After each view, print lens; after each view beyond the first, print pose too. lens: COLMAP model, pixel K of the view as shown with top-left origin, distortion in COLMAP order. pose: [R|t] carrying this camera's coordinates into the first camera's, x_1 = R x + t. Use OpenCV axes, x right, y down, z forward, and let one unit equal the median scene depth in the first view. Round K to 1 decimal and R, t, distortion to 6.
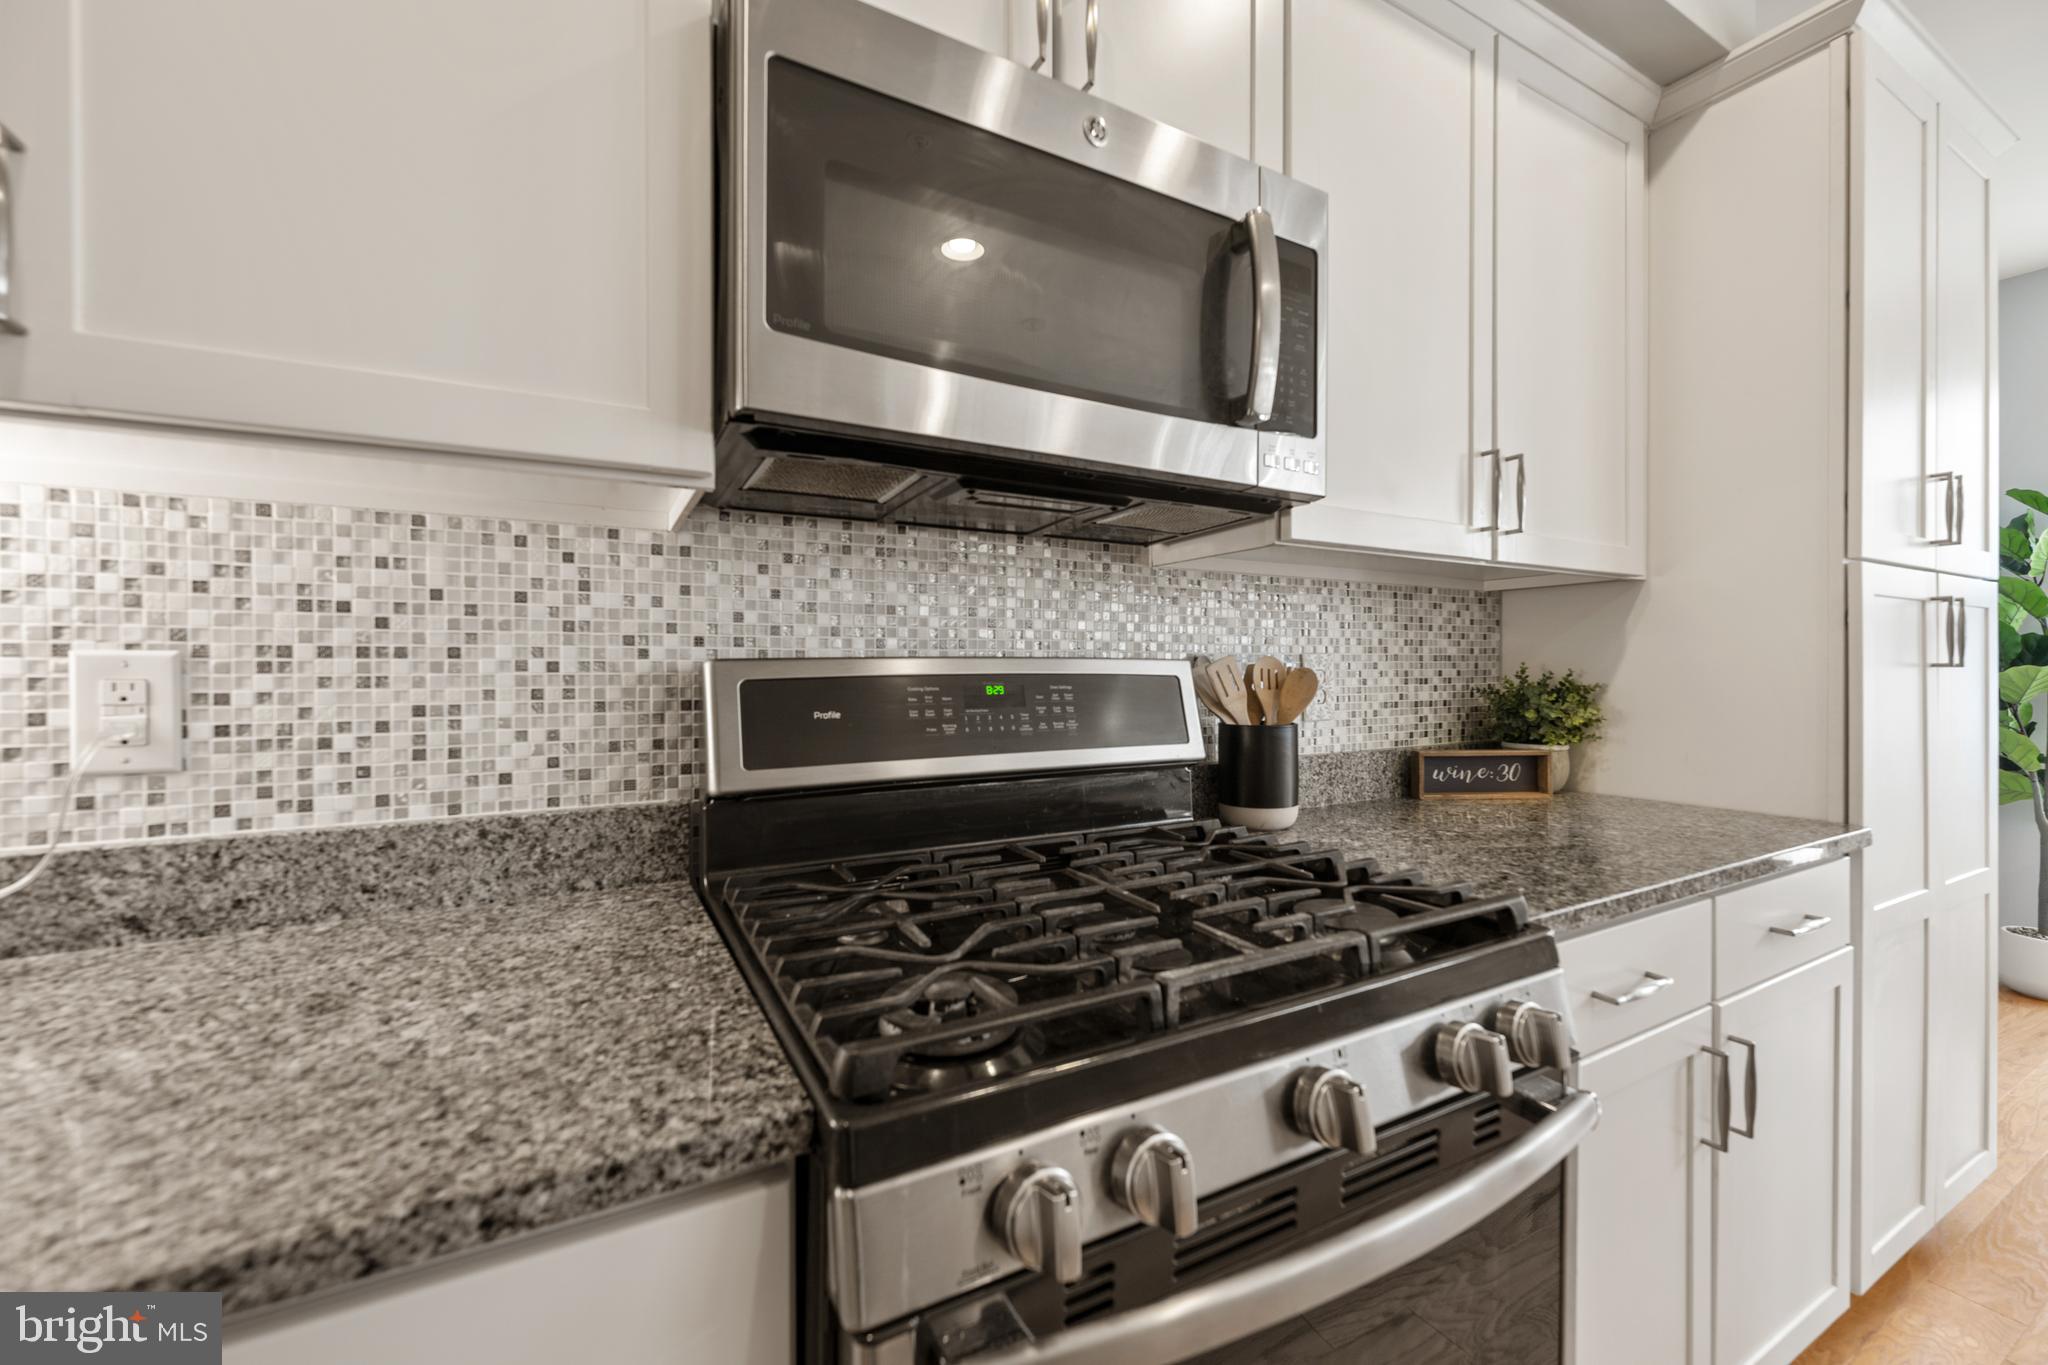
lens RADIAL K [[816.5, 0, 1026.6], [0, 816.5, 674.1], [0, 0, 1]] dist [-0.001241, 0.000503]
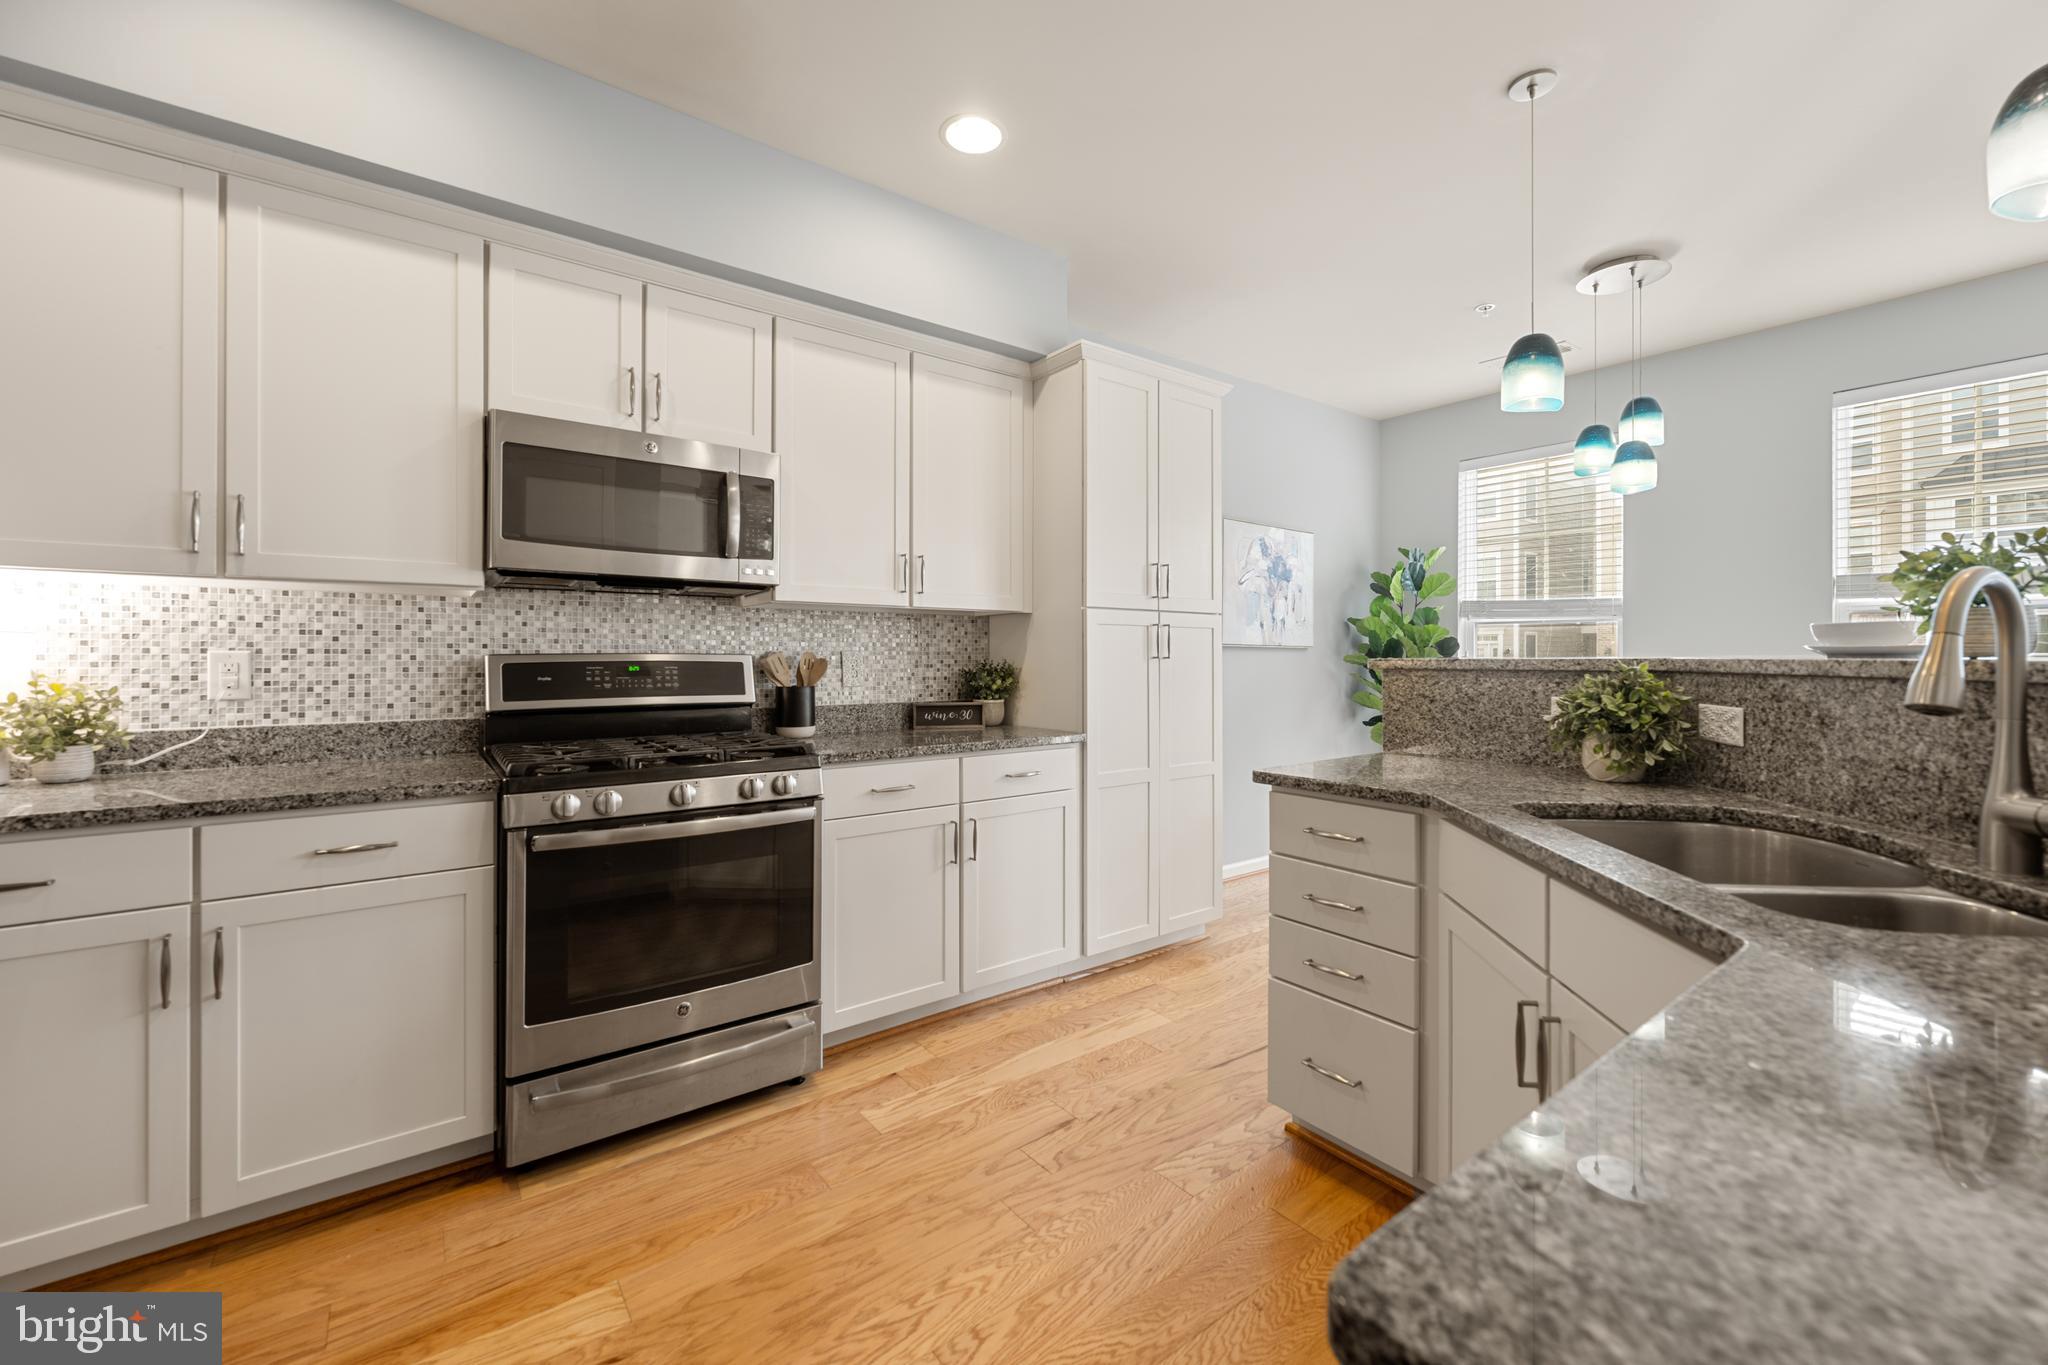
lens RADIAL K [[816.5, 0, 1025.5], [0, 816.5, 657.2], [0, 0, 1]] dist [-0.001241, 0.000503]
pose [[0.989332, 0.002305, 0.145660, 0.663483], [-0.001057, 0.999962, -0.008639, 0.006711], [-0.145674, 0.008393, 0.989297, -1.280179]]
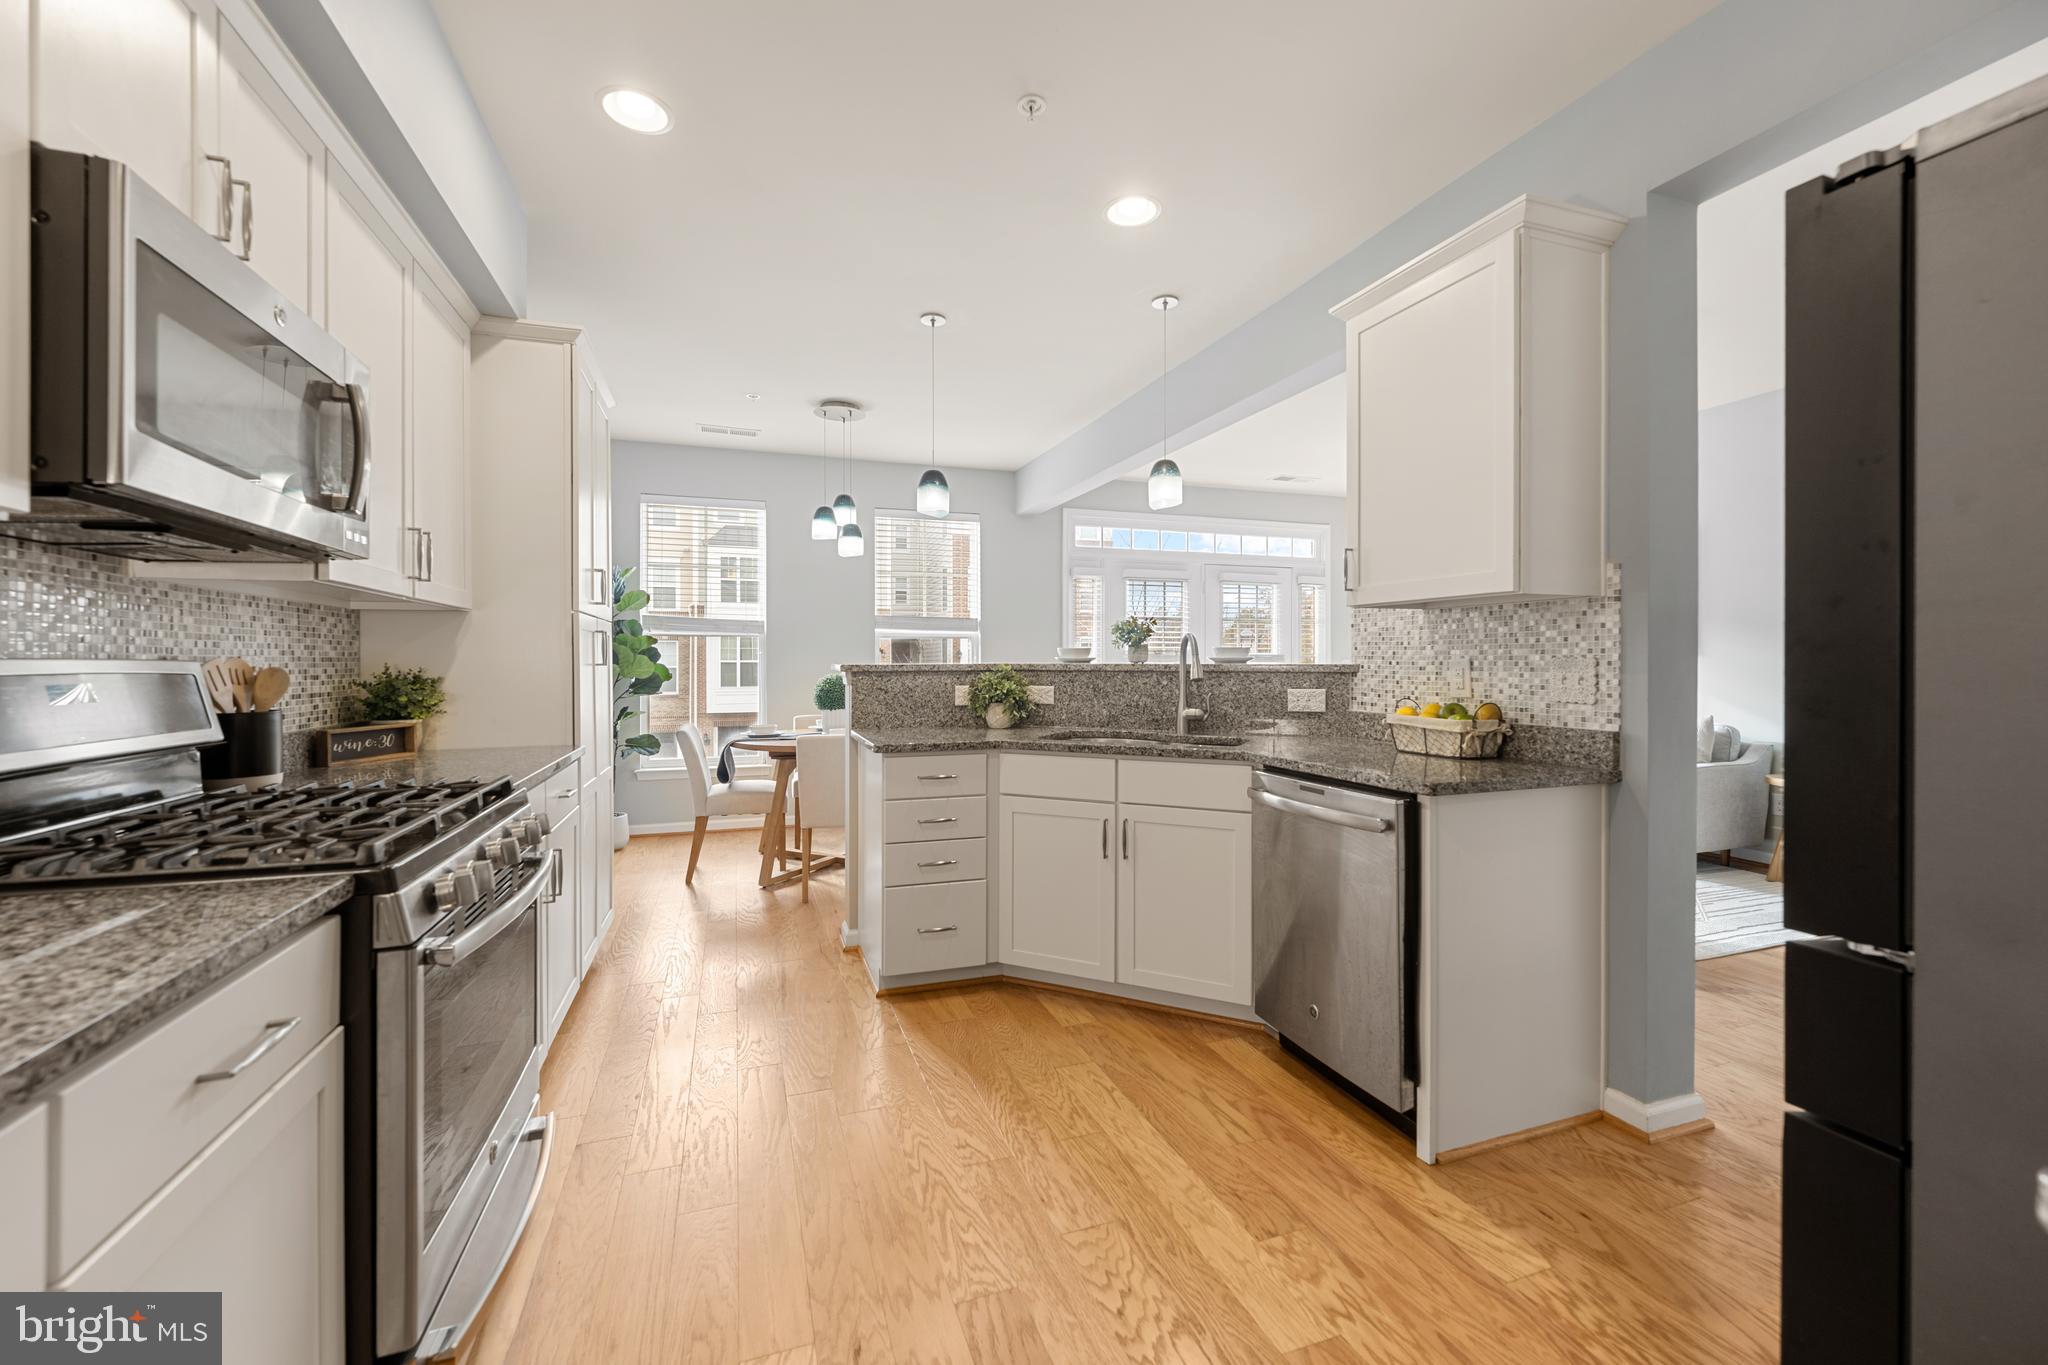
lens RADIAL K [[816.5, 0, 1013.1], [0, 816.5, 667.0], [0, 0, 1]] dist [-0.001241, 0.000503]
pose [[0.173361, -0.004118, 0.984850, -0.900356], [0.009545, 0.999951, 0.002501, -0.000773], [-0.984812, 0.008967, 0.173392, -0.463005]]
